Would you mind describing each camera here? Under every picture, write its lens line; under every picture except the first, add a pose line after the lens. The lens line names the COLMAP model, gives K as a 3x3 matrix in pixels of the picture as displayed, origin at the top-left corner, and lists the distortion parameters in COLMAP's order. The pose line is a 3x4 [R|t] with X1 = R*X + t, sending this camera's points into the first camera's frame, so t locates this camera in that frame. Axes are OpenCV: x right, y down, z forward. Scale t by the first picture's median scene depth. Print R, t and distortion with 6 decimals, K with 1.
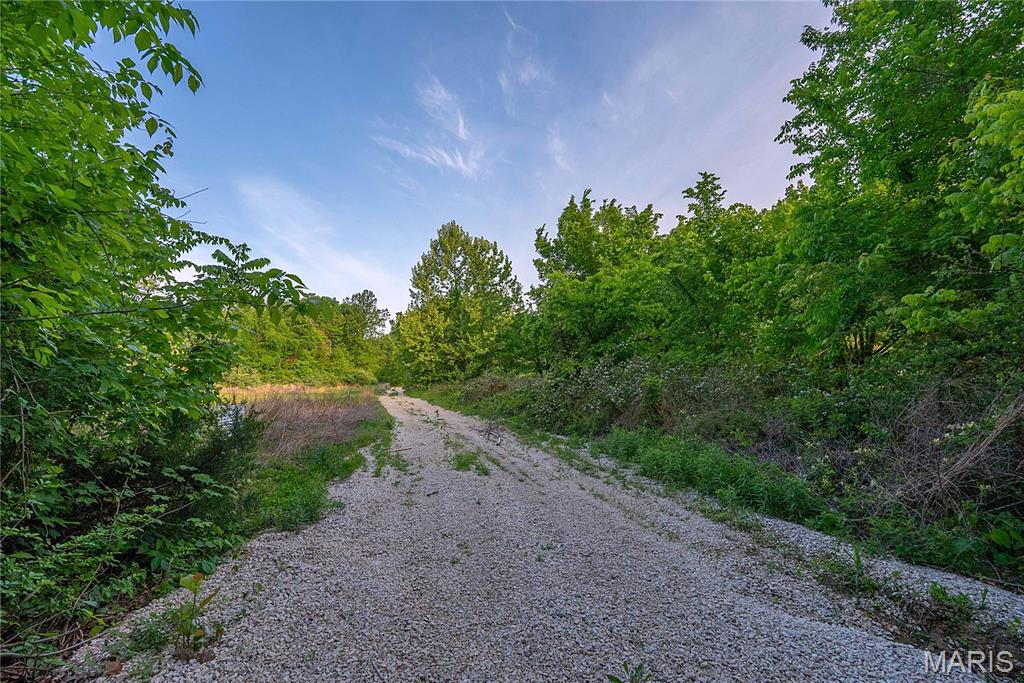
lens RADIAL K [[468.2, 0, 522.5], [0, 468.2, 355.5], [0, 0, 1]] dist [0.004528, -0.000254]
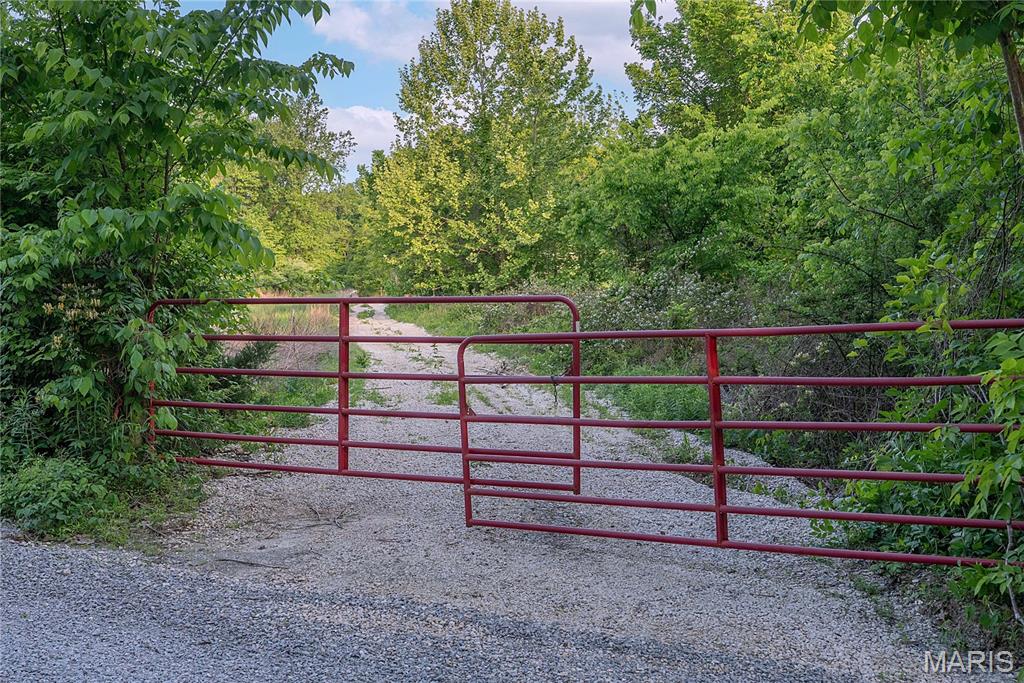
lens RADIAL K [[1045.4, 0, 509.9], [0, 1045.4, 307.7], [0, 0, 1]] dist [0.022620, 0.000000]
pose [[0.991529, 0.015570, -0.128950, 0.039581], [-0.006026, 0.997235, 0.074073, -0.015064], [0.129747, -0.072668, 0.988881, -0.150589]]
